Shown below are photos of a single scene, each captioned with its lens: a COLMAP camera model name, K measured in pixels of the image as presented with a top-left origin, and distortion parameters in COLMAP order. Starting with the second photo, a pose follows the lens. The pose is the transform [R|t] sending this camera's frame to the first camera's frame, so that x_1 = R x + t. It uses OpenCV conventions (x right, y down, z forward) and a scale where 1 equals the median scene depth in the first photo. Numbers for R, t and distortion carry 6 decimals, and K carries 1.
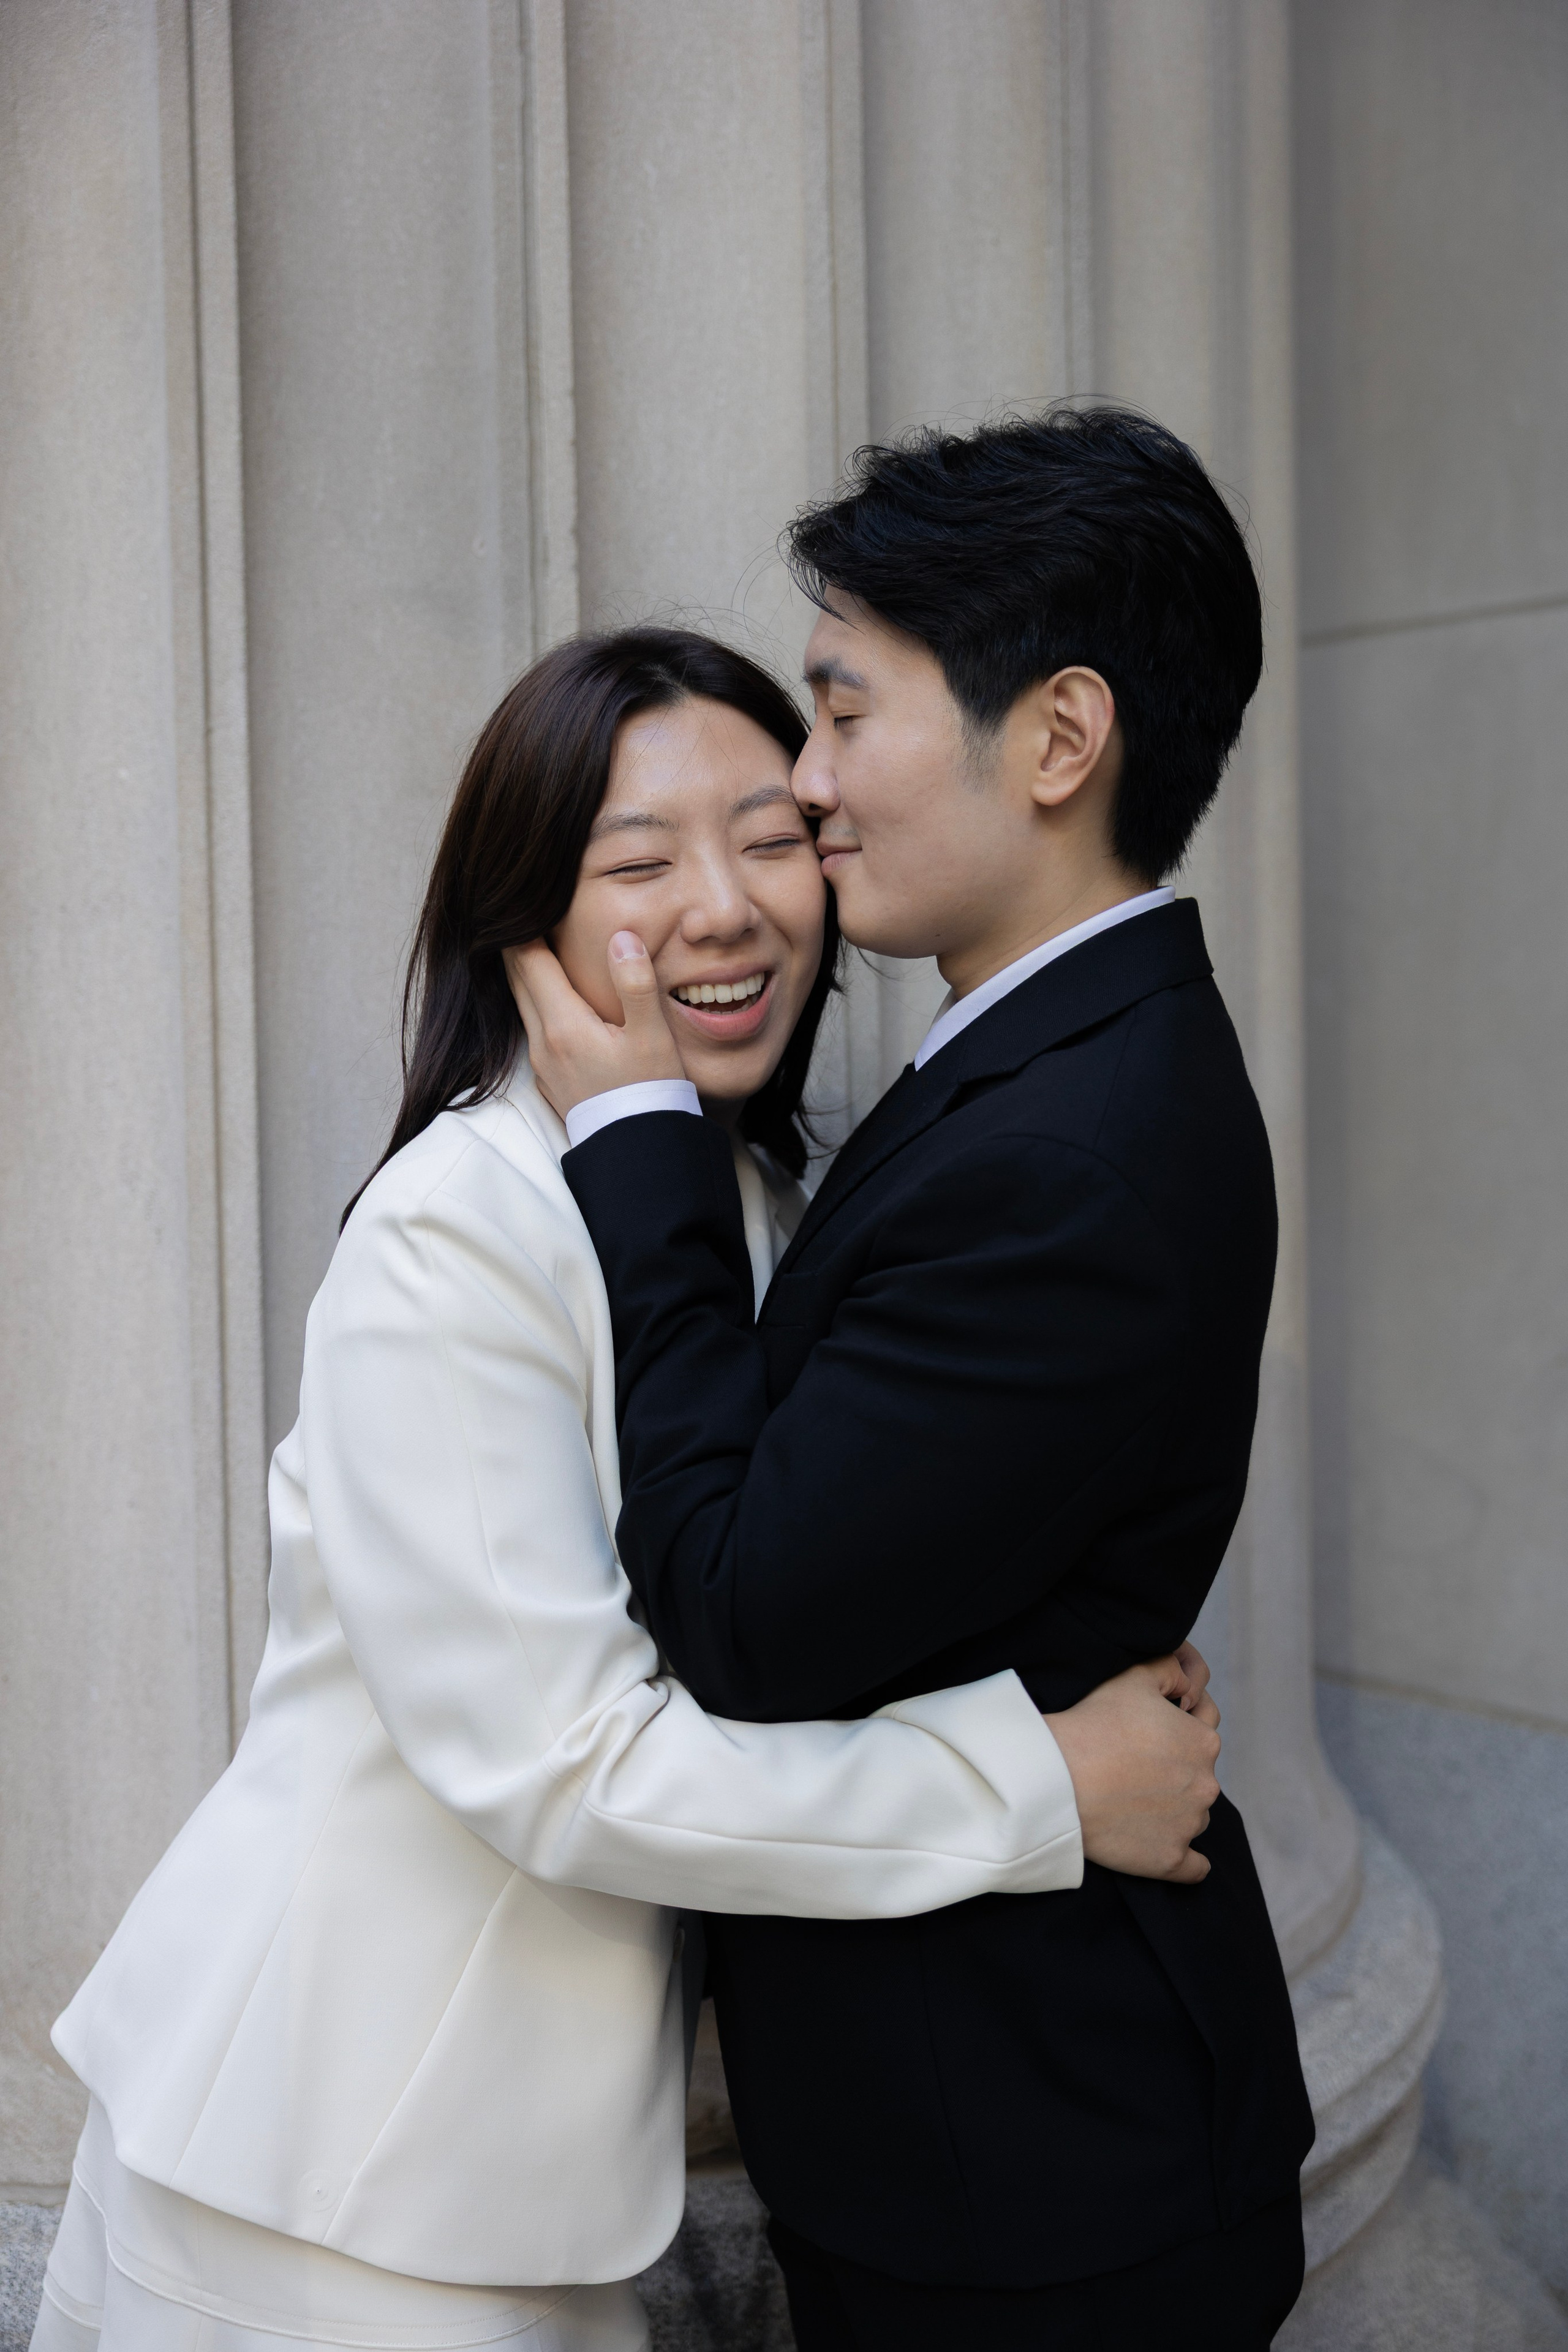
lens RADIAL K [[2935.6, 0, 784.0], [0, 2935.6, 1176.0], [0, 0, 1]] dist [0.010218, 0.014236]
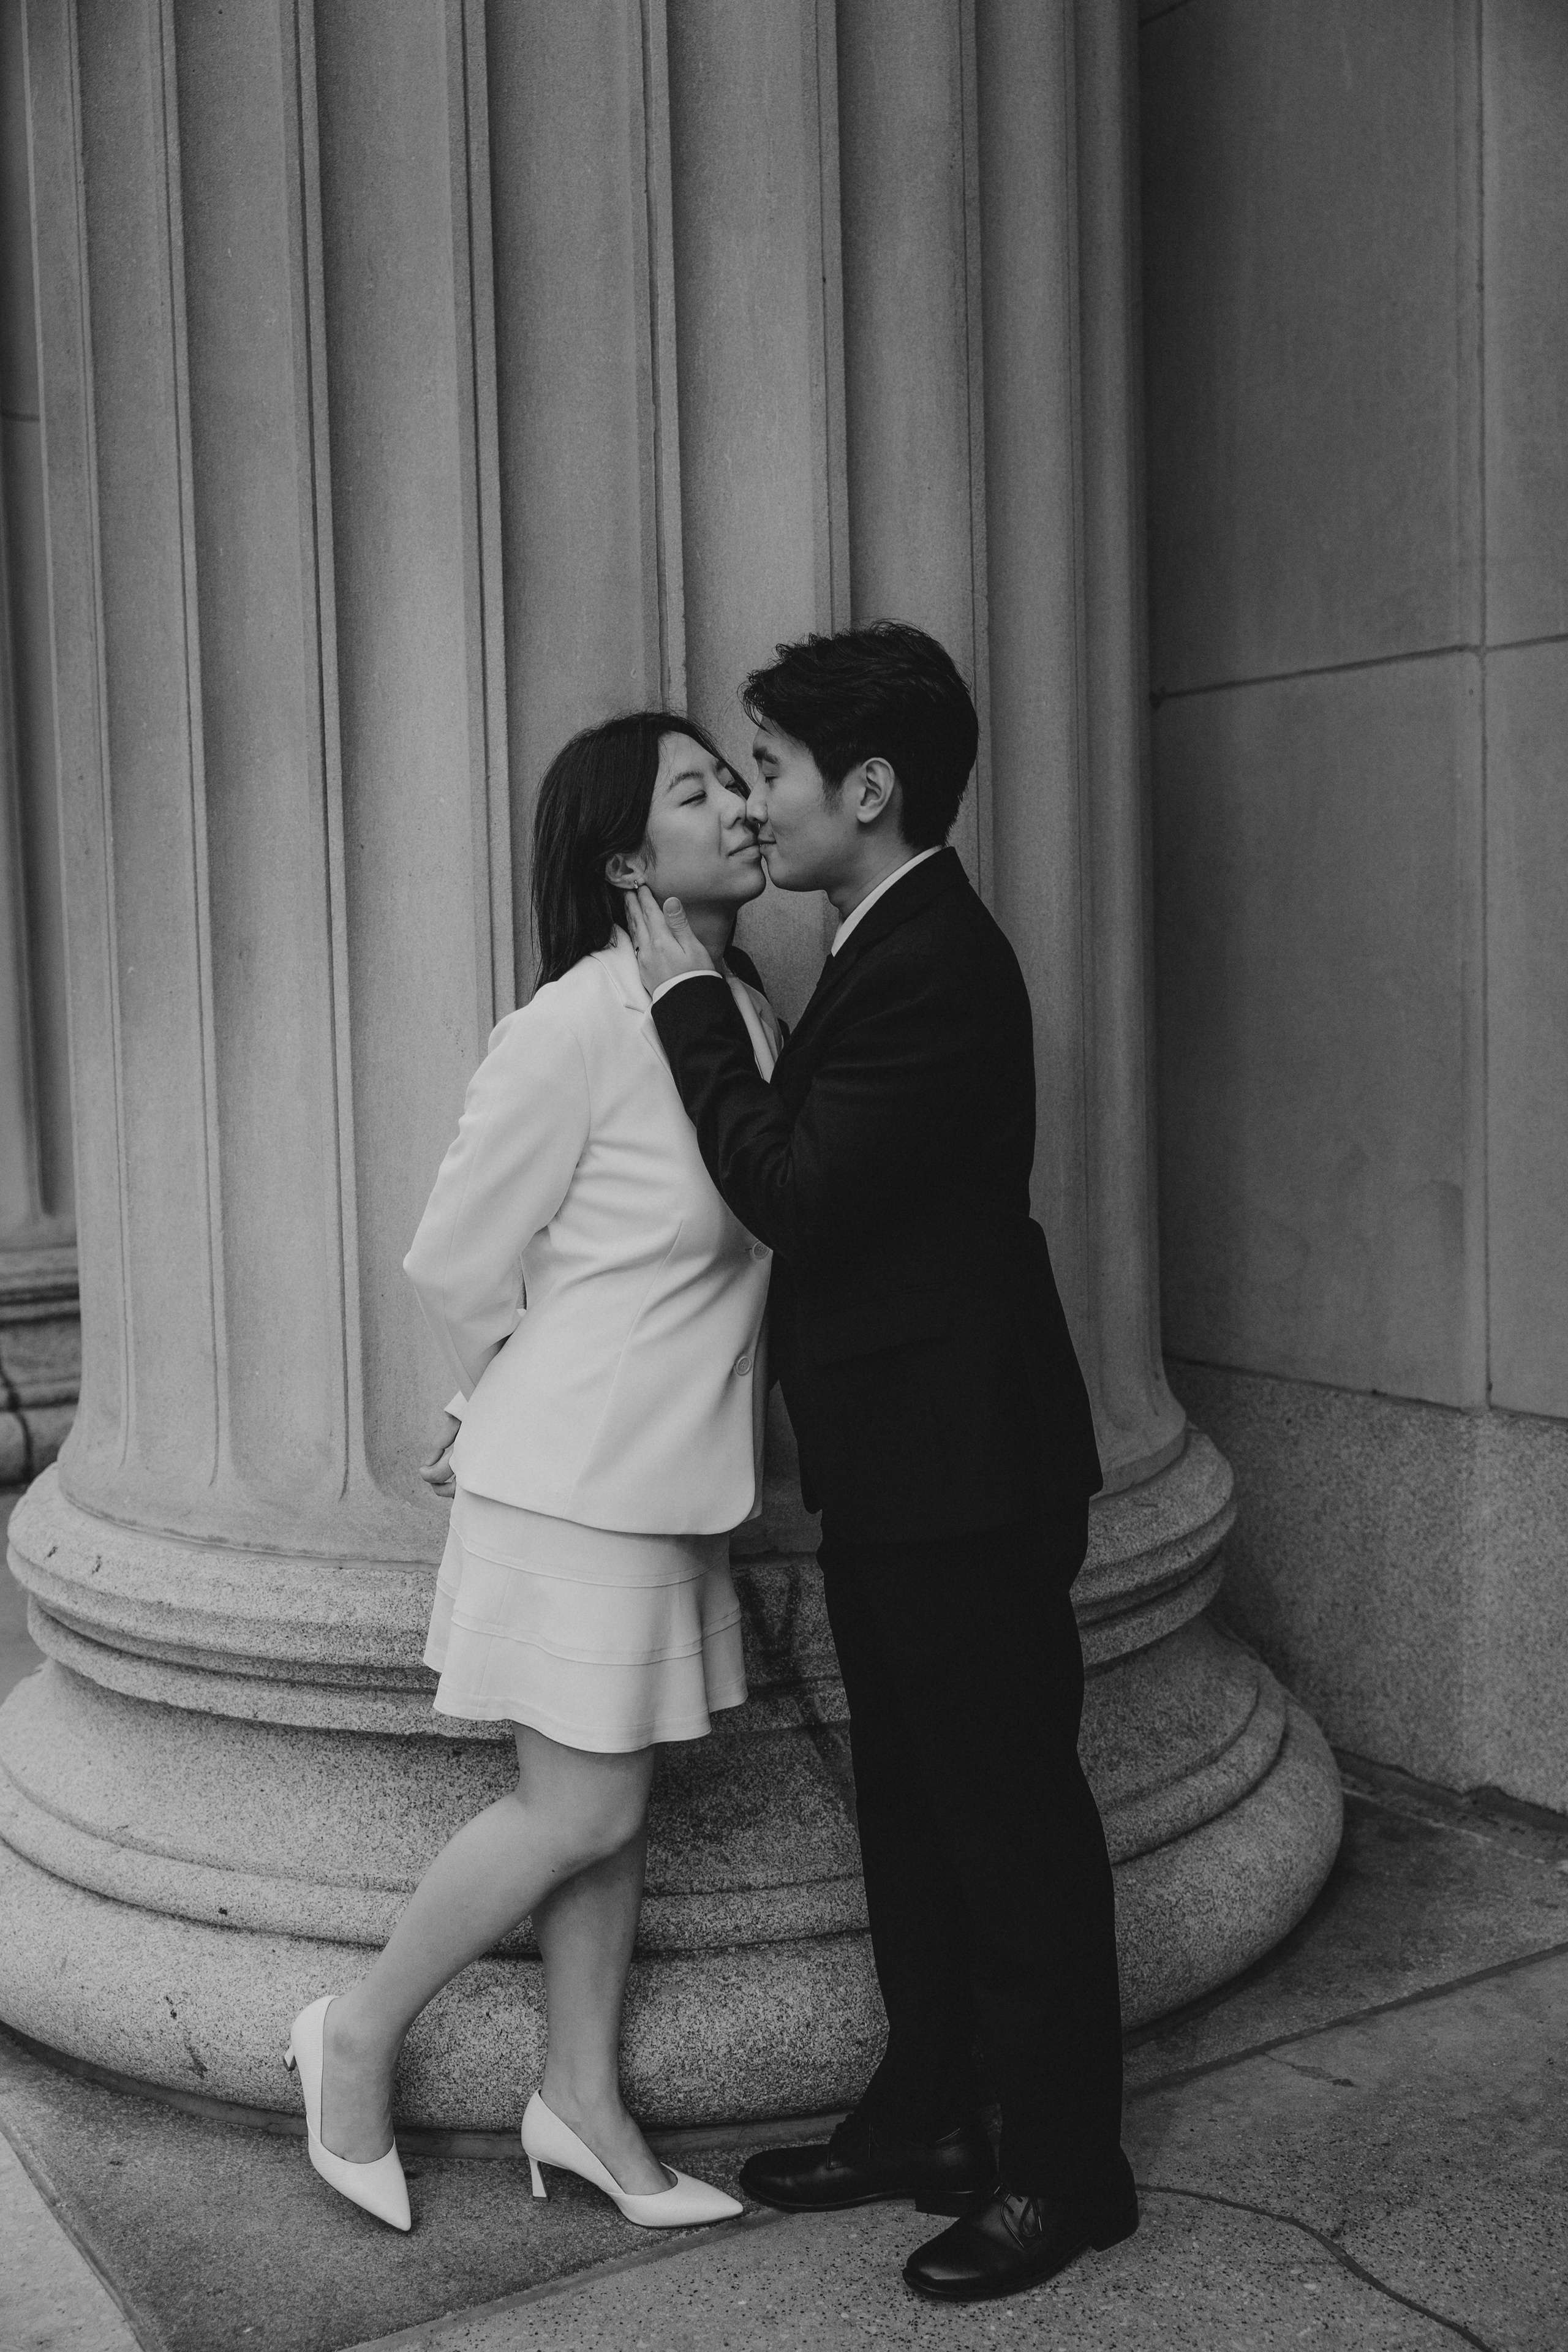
lens RADIAL K [[2490.2, 0, 784.0], [0, 2490.2, 1176.0], [0, 0, 1]] dist [-0.001995, 0.016534]
pose [[0.996703, -0.000630, -0.081134, 0.116612], [0.003158, 0.999514, 0.031024, 0.050959], [0.081075, -0.031178, 0.996220, -0.552155]]
